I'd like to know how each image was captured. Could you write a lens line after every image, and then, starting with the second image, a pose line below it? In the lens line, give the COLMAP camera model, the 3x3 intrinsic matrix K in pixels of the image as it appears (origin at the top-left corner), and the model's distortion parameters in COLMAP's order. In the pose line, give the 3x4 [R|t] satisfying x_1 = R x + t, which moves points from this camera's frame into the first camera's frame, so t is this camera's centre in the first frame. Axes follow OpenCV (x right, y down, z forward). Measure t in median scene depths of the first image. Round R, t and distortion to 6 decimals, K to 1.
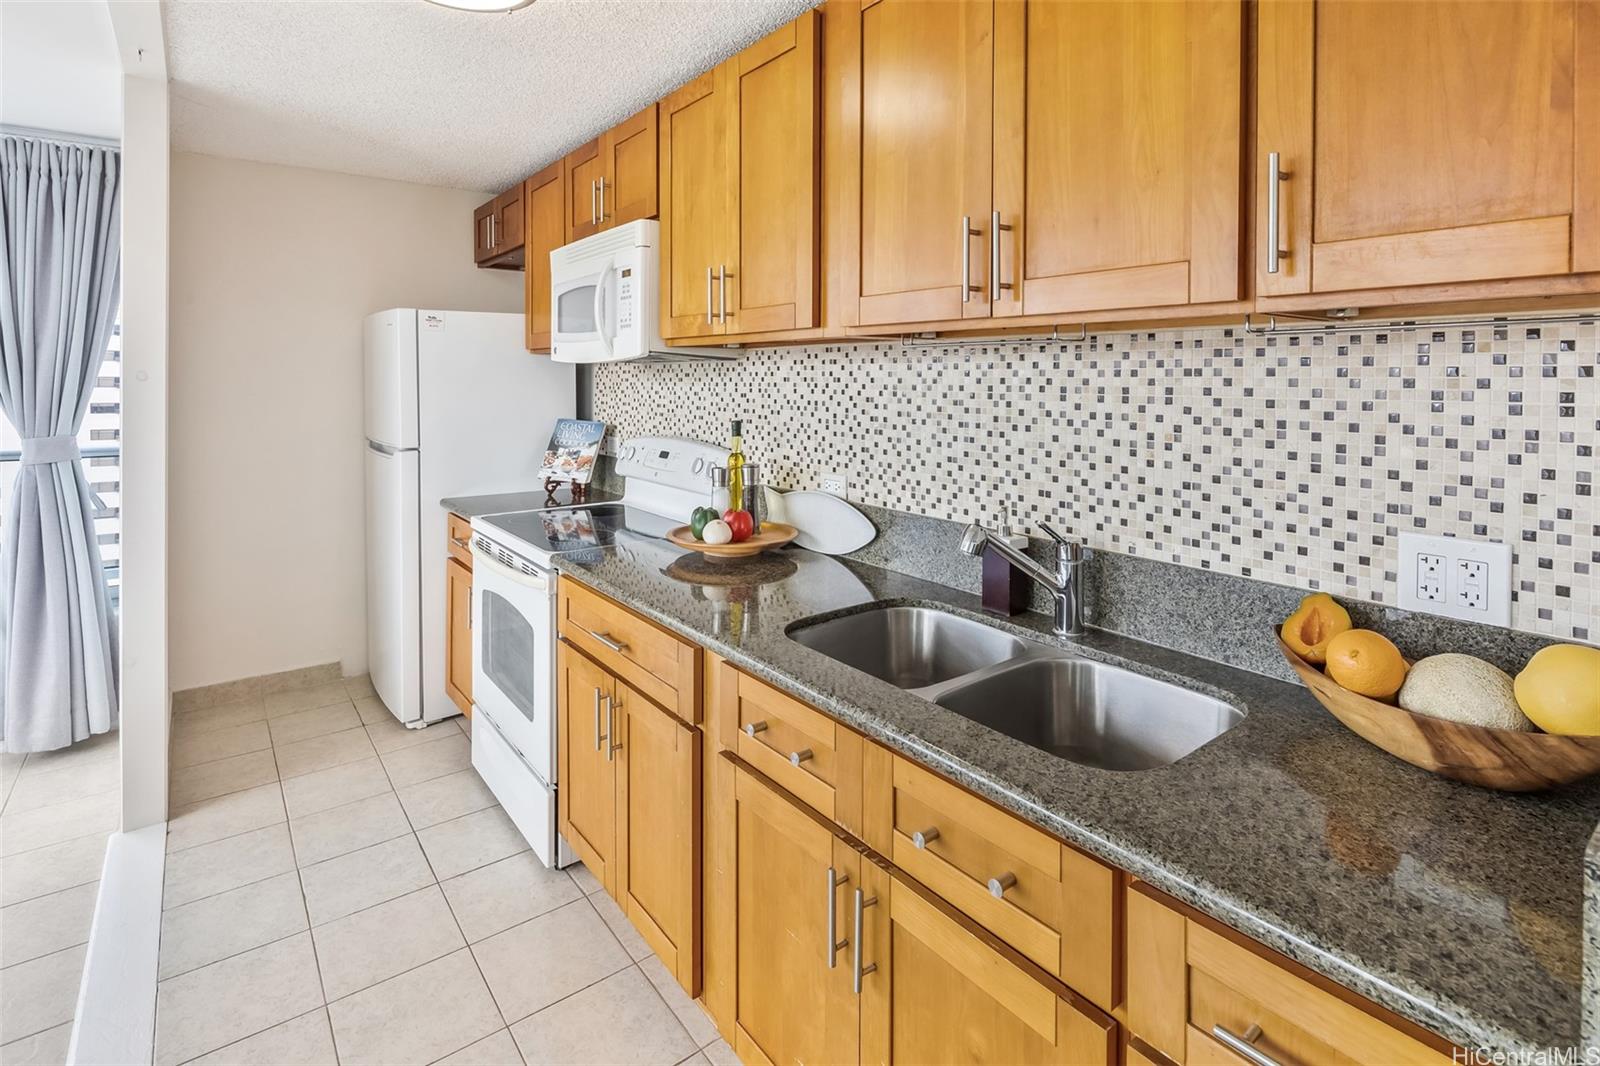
lens RADIAL K [[771.4, 0, 805.6], [0, 771.4, 386.2], [0, 0, 1]] dist [0.001809, -0.006867]
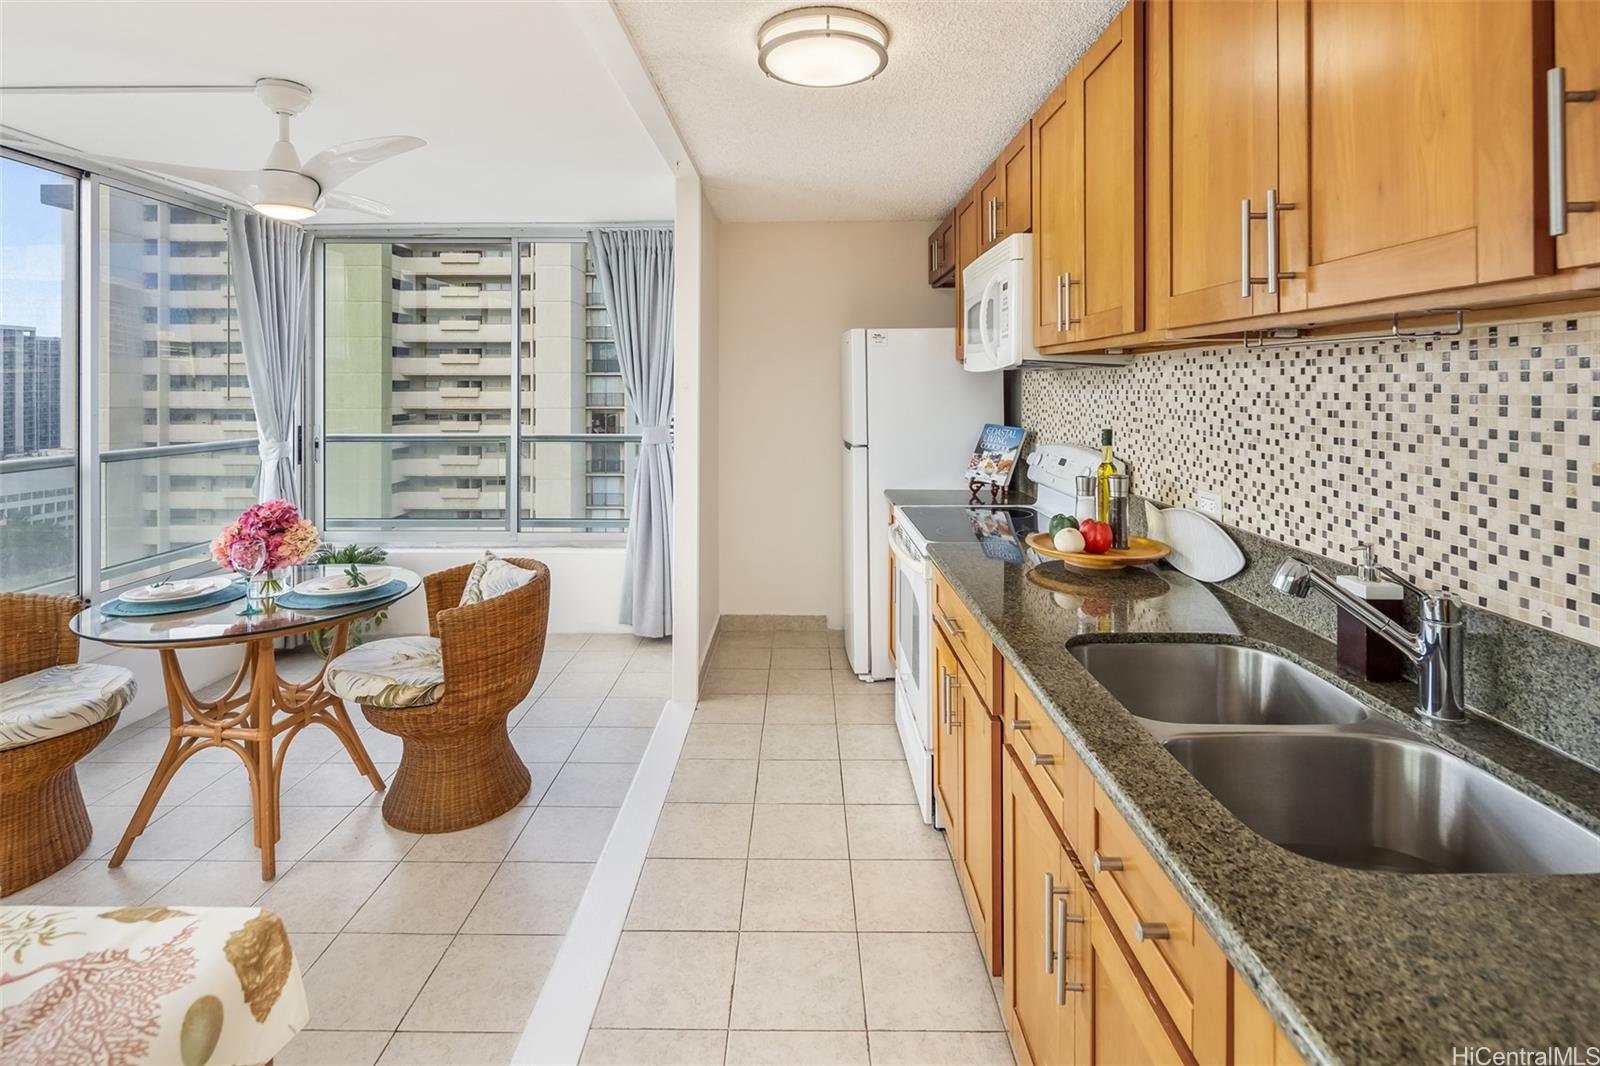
lens RADIAL K [[771.4, 0, 805.6], [0, 771.4, 386.2], [0, 0, 1]] dist [0.001809, -0.006867]
pose [[0.786665, -0.003864, -0.617368, 0.260167], [-0.002270, 0.999956, -0.009150, 0.000352], [0.617376, 0.008599, 0.786621, 0.005542]]
